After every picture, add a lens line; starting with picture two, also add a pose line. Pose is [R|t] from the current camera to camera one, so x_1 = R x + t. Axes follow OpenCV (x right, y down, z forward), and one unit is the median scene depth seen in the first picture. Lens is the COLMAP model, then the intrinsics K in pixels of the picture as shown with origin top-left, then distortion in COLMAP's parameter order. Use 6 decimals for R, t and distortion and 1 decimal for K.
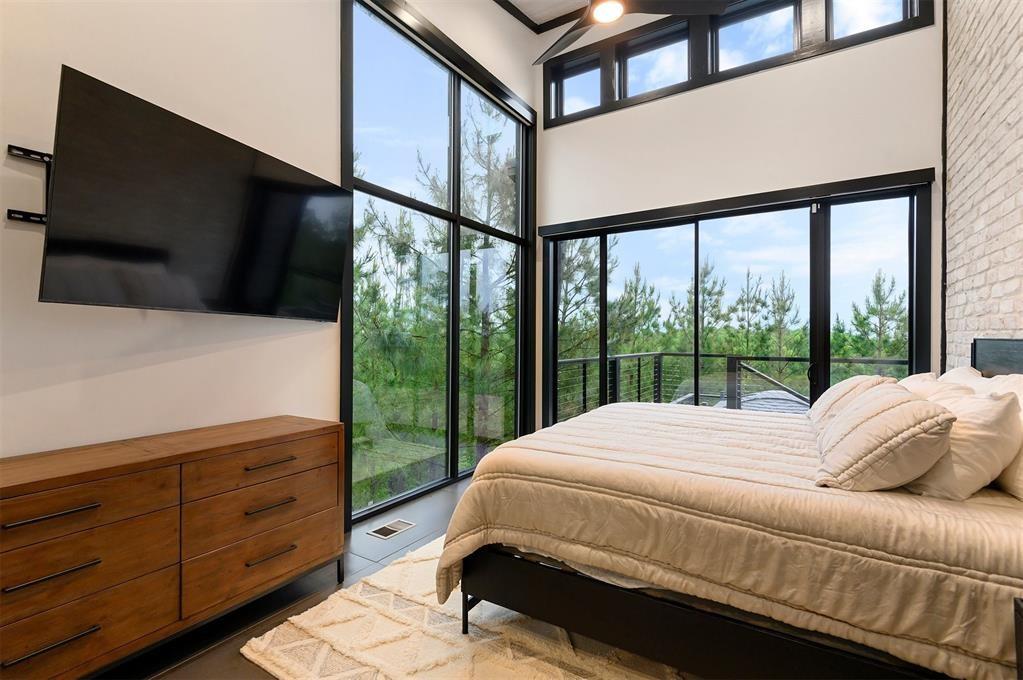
lens RADIAL K [[468.9, 0, 510.2], [0, 468.9, 337.8], [0, 0, 1]] dist [0.003846, -0.002657]
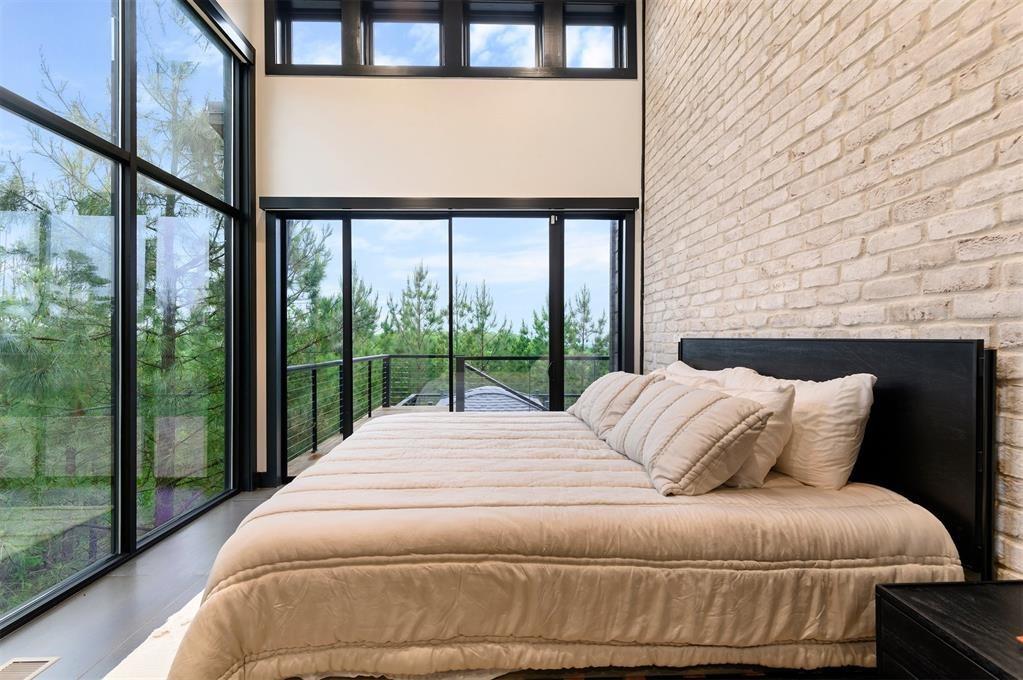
lens RADIAL K [[468.9, 0, 509.7], [0, 468.9, 343.1], [0, 0, 1]] dist [0.003846, -0.002657]
pose [[0.827152, -0.008264, 0.561917, -0.070987], [0.004152, 0.999954, 0.008594, 0.001563], [-0.561962, -0.004776, 0.827149, 0.233376]]
